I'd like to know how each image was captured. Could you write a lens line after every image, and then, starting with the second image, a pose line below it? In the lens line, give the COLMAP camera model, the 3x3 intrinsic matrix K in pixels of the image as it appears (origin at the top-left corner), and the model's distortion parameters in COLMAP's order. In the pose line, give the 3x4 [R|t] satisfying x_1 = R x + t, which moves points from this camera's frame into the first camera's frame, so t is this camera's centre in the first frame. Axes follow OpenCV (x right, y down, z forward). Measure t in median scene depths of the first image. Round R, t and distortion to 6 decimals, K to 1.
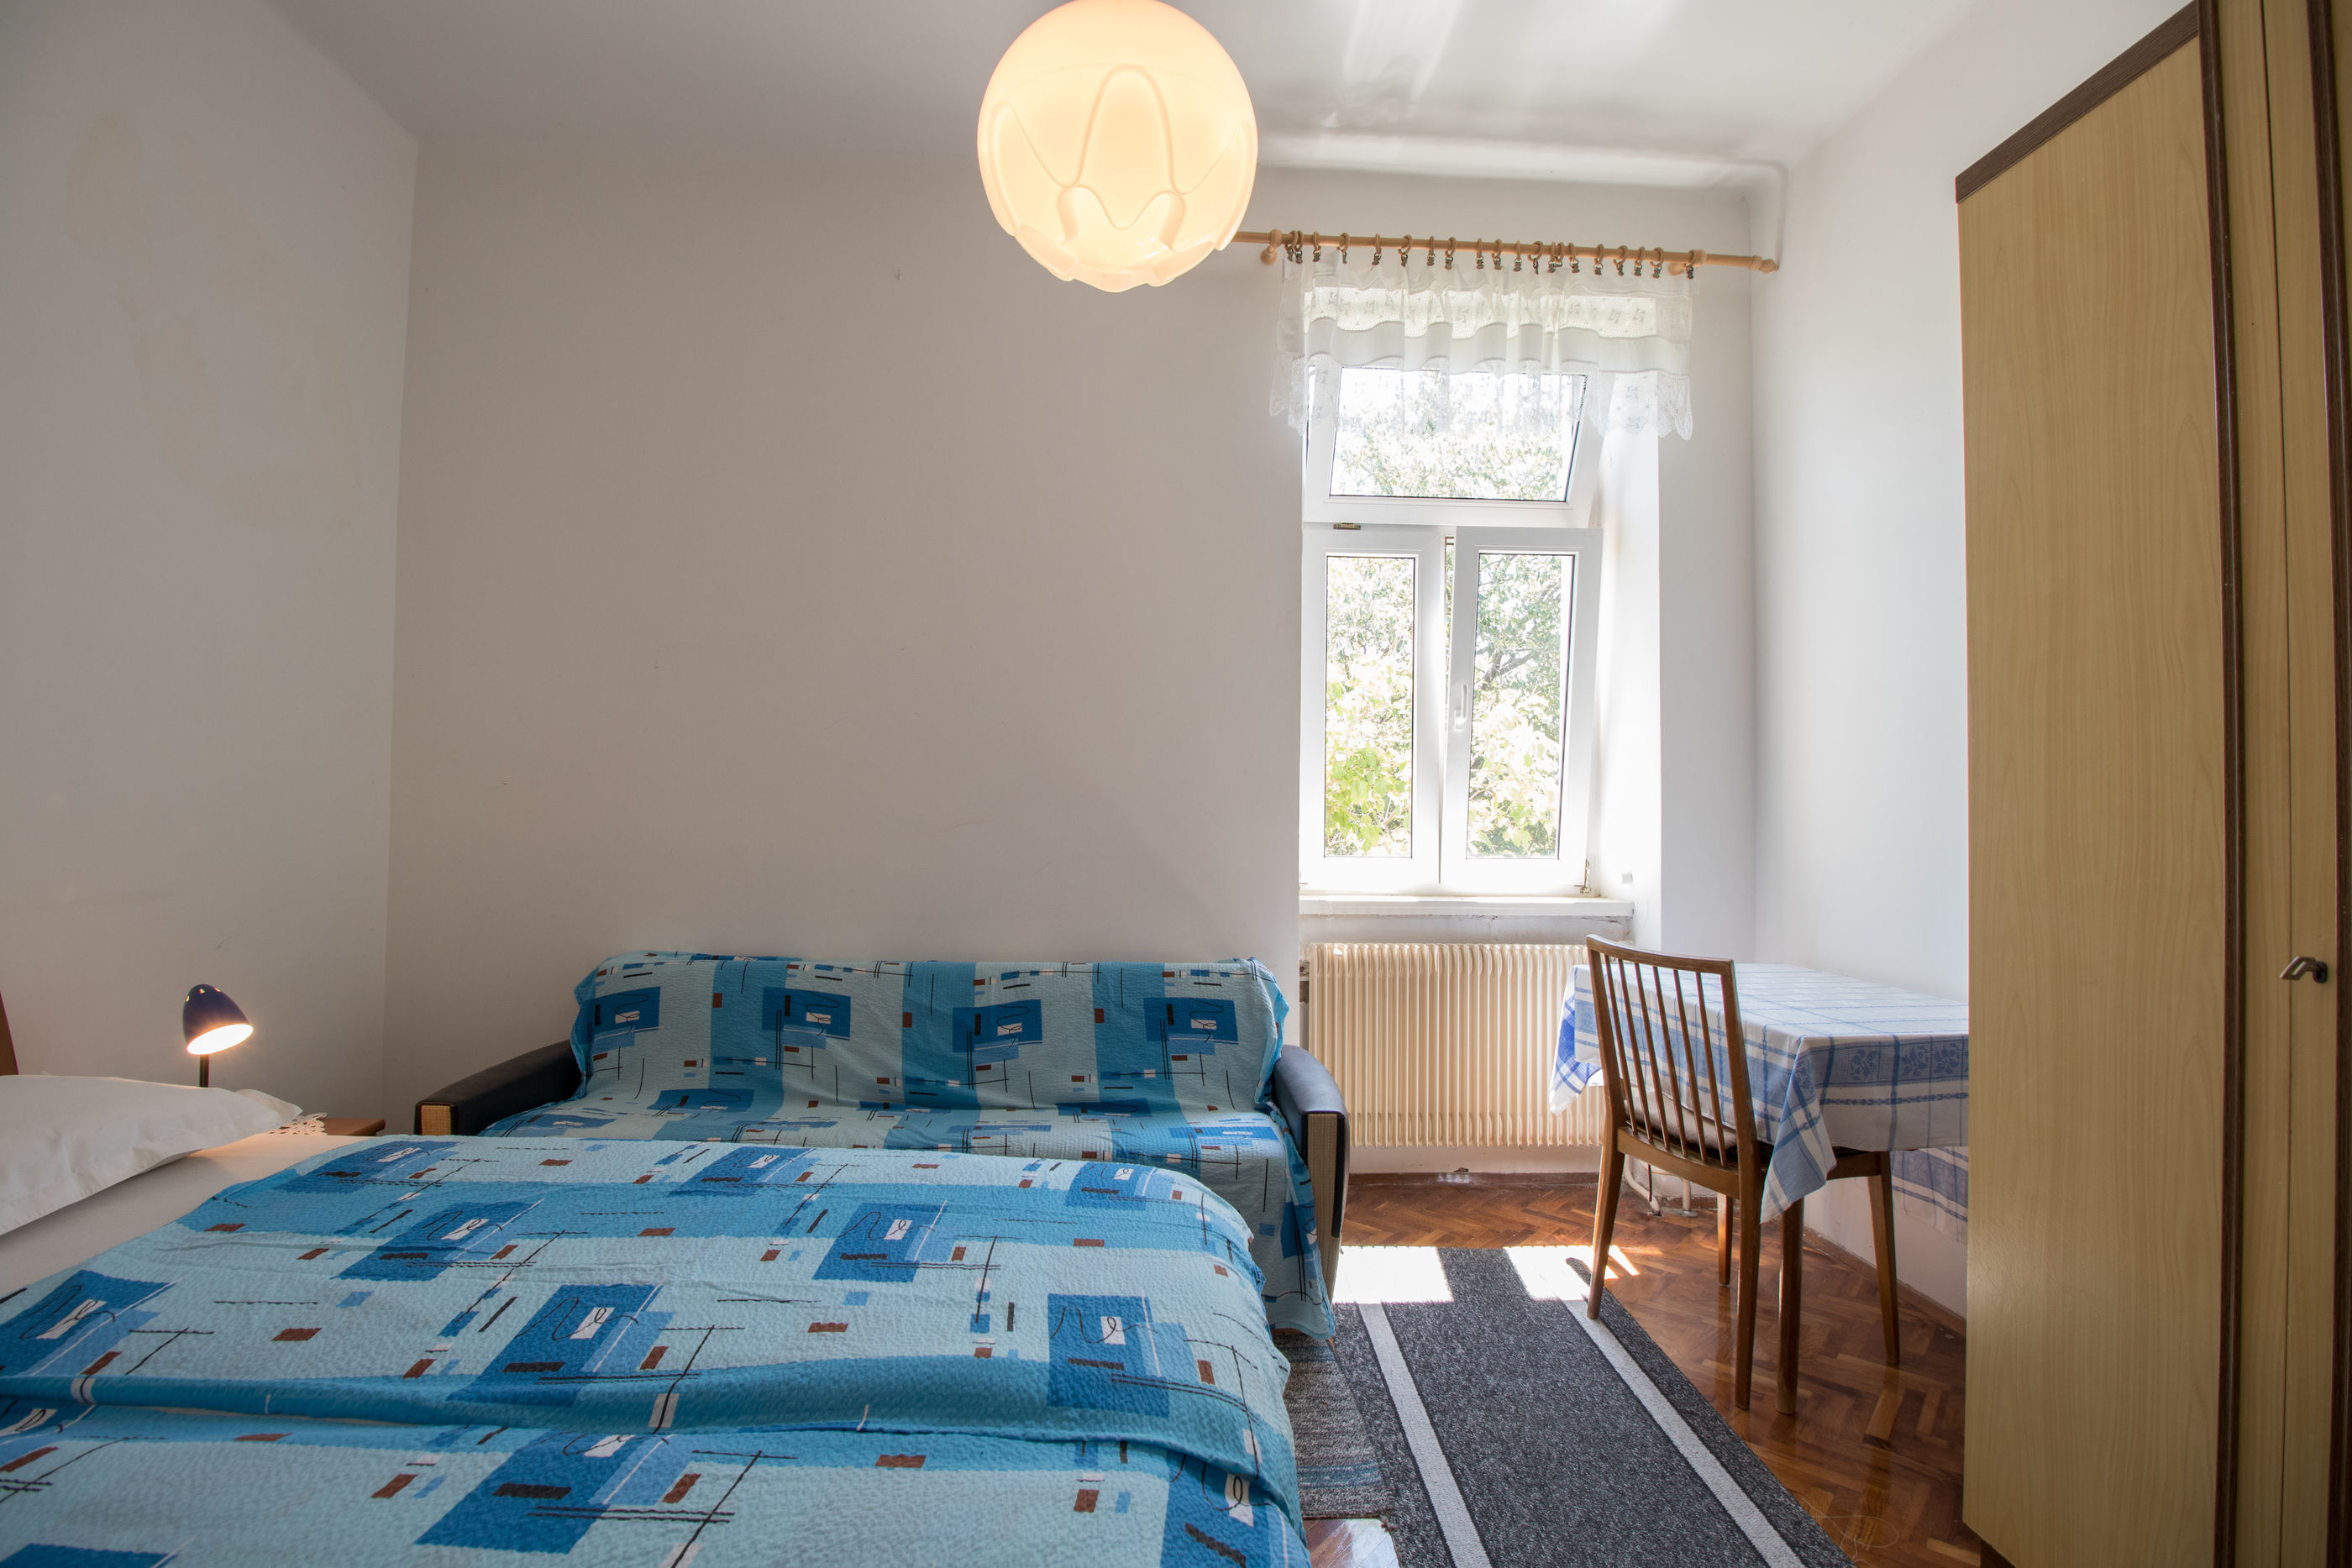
lens RADIAL K [[1086.9, 0, 1160.4], [0, 1086.9, 778.8], [0, 0, 1]] dist [-0.002566, -0.011884]
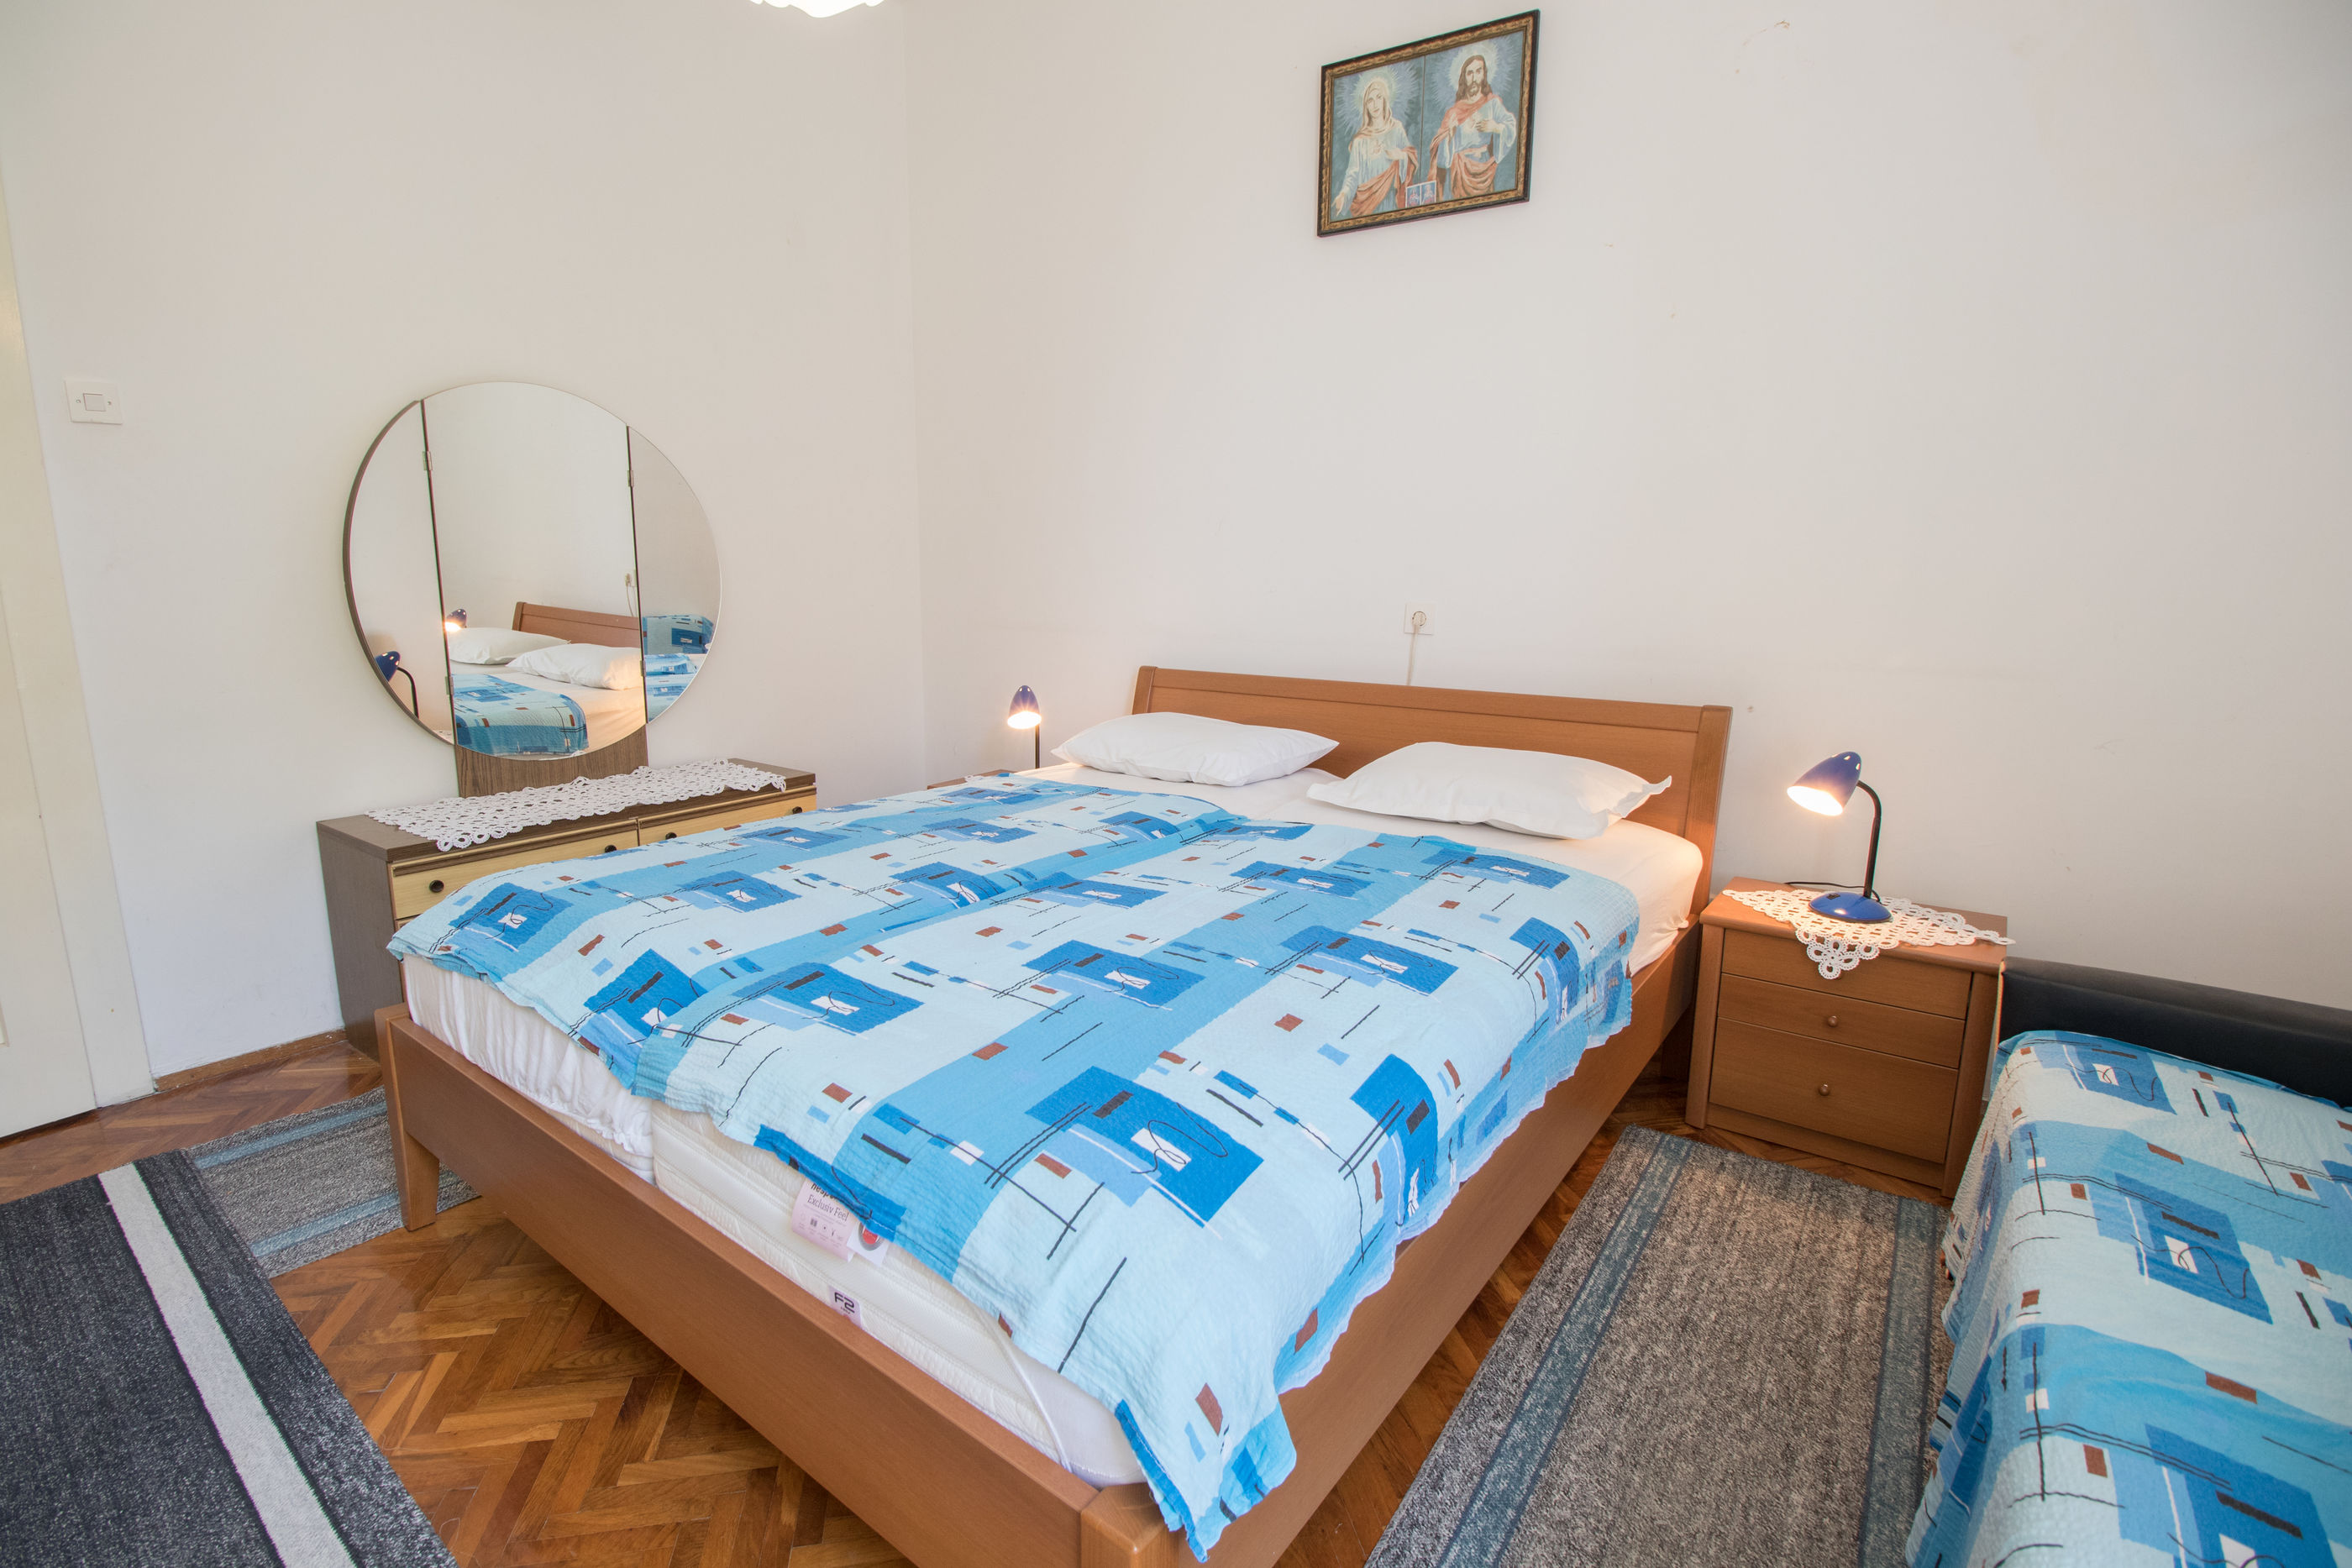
lens RADIAL K [[1082.3, 0, 1147.2], [0, 1082.3, 777.6], [0, 0, 1]] dist [-0.003543, -0.012874]
pose [[-0.622607, 0.134830, -0.770832, 0.255674], [0.002389, 0.985368, 0.170426, 0.025140], [0.782531, 0.104267, -0.613819, 0.808446]]
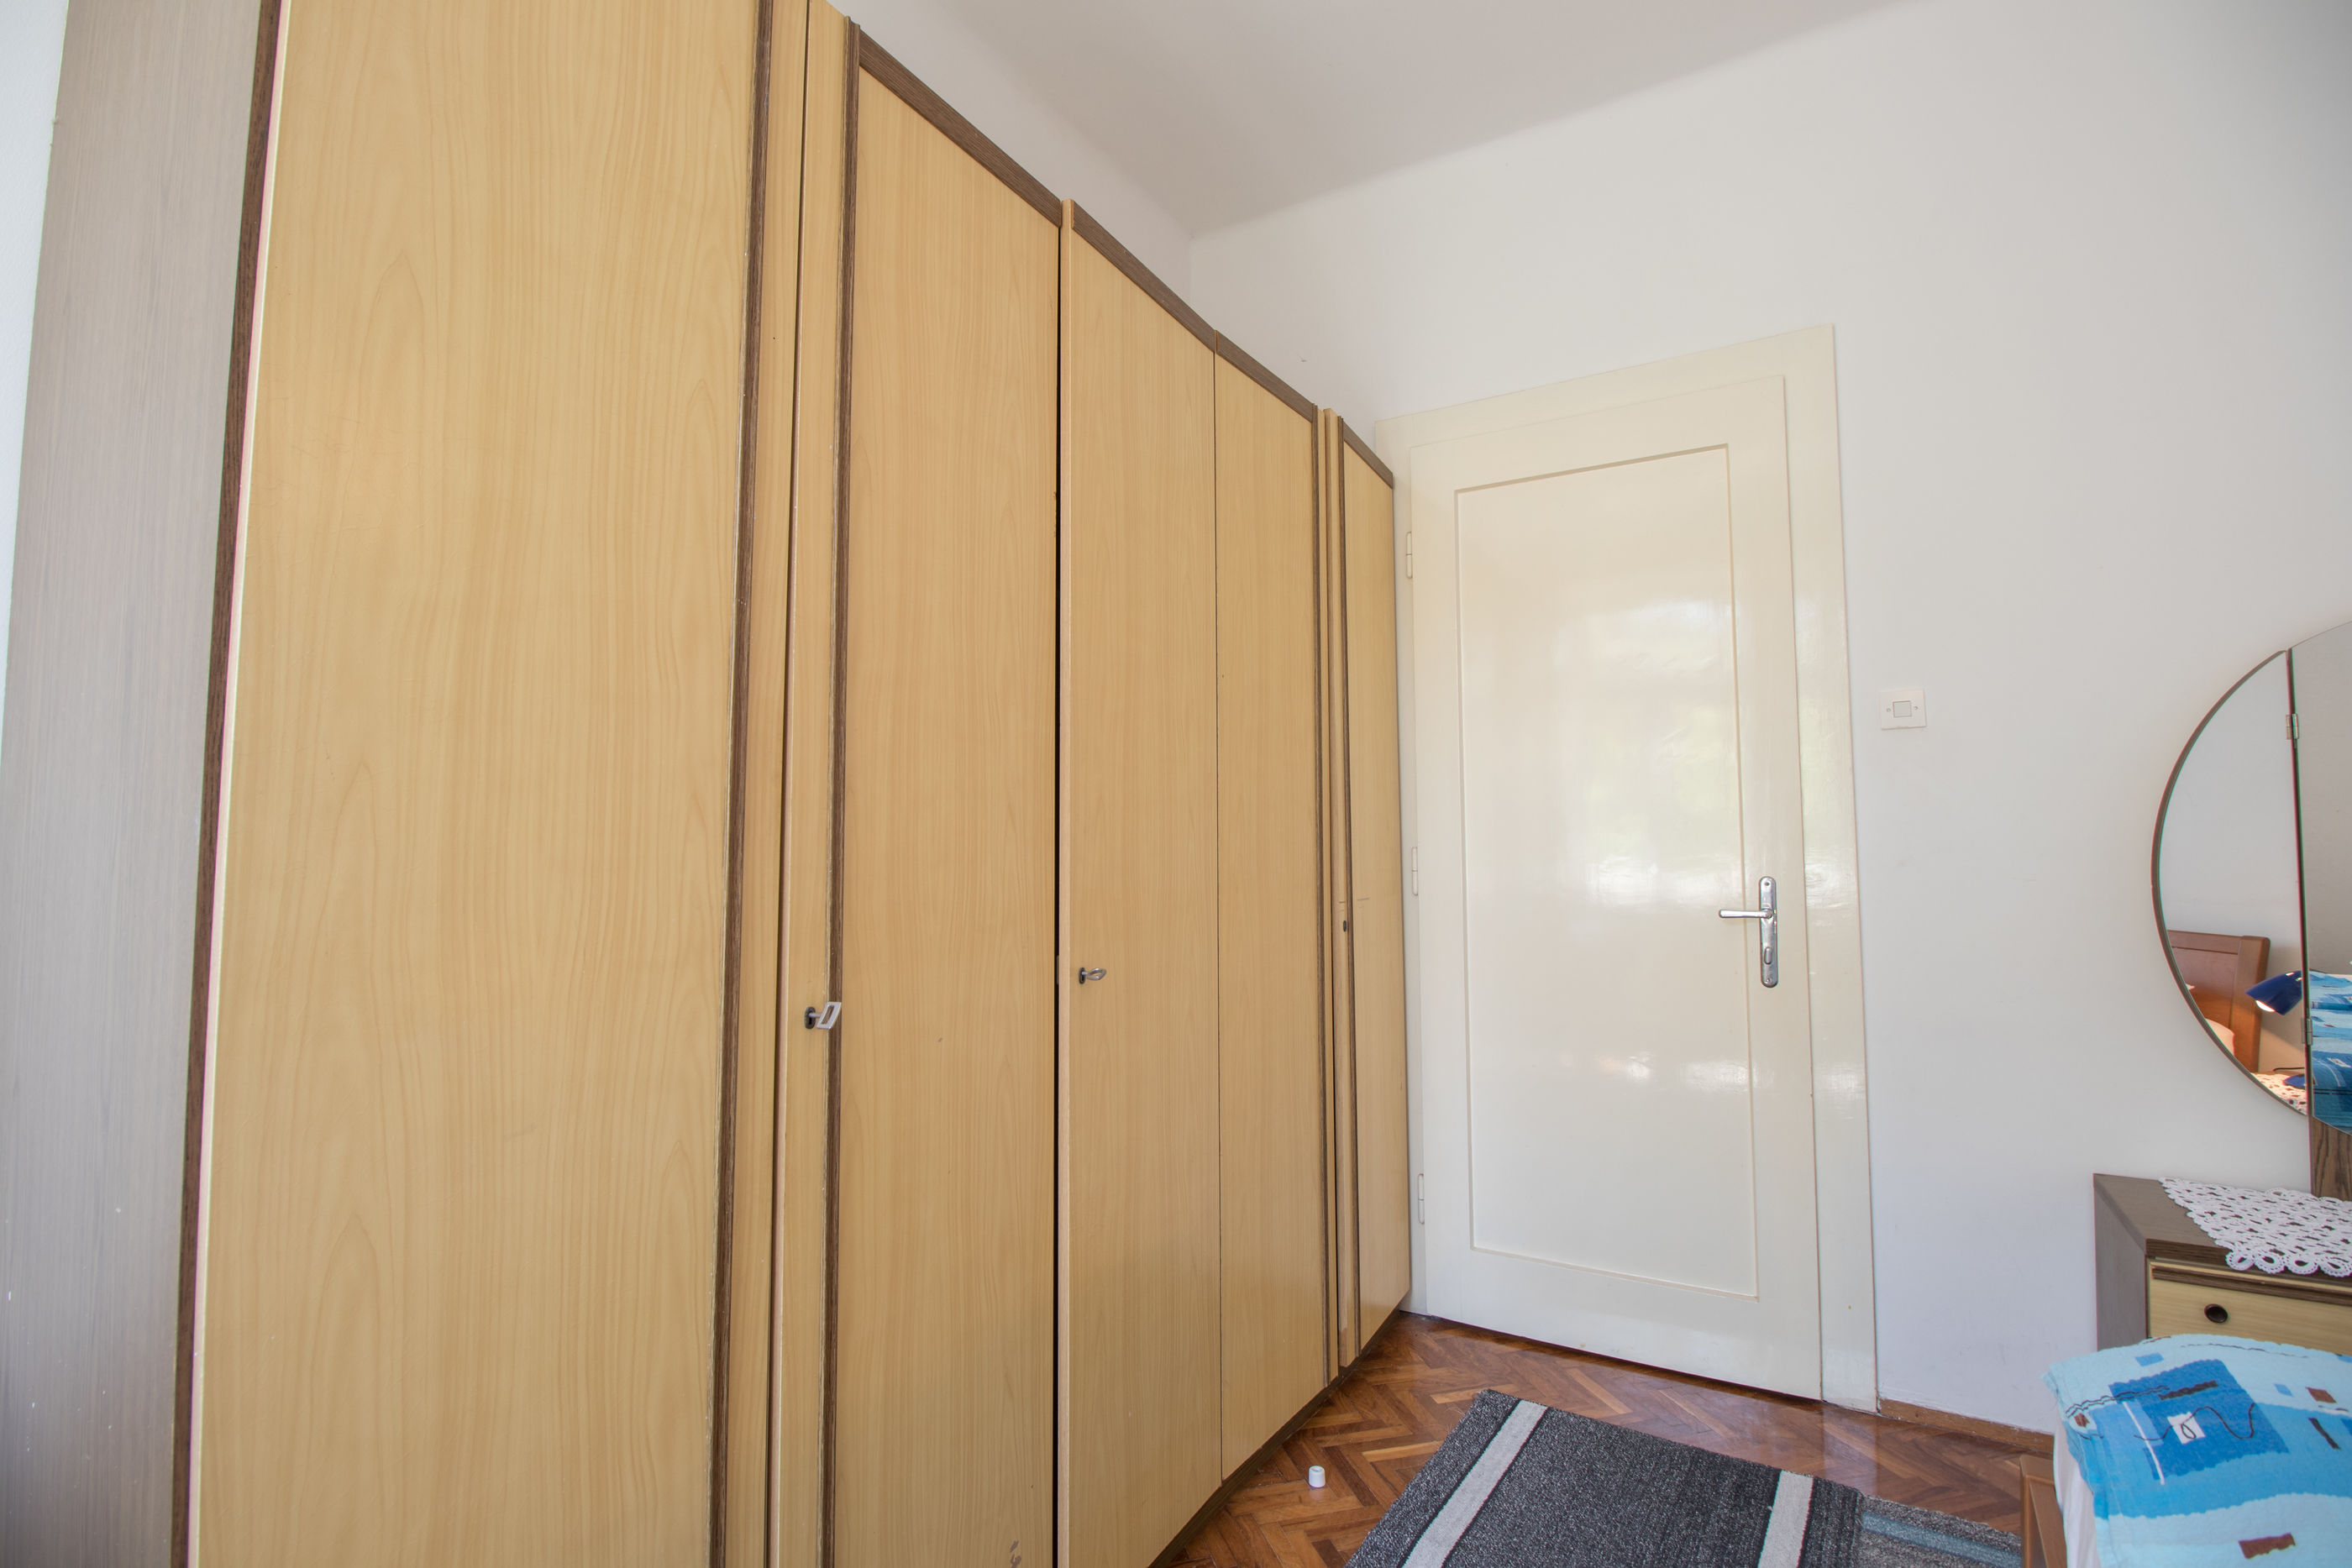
lens RADIAL K [[1086.9, 0, 1160.4], [0, 1086.9, 778.8], [0, 0, 1]] dist [-0.002566, -0.011884]
pose [[-0.826811, 0.021453, 0.562071, 0.101518], [-0.025039, 0.996878, -0.074881, 0.014722], [-0.561923, -0.075986, -0.823692, 0.693991]]
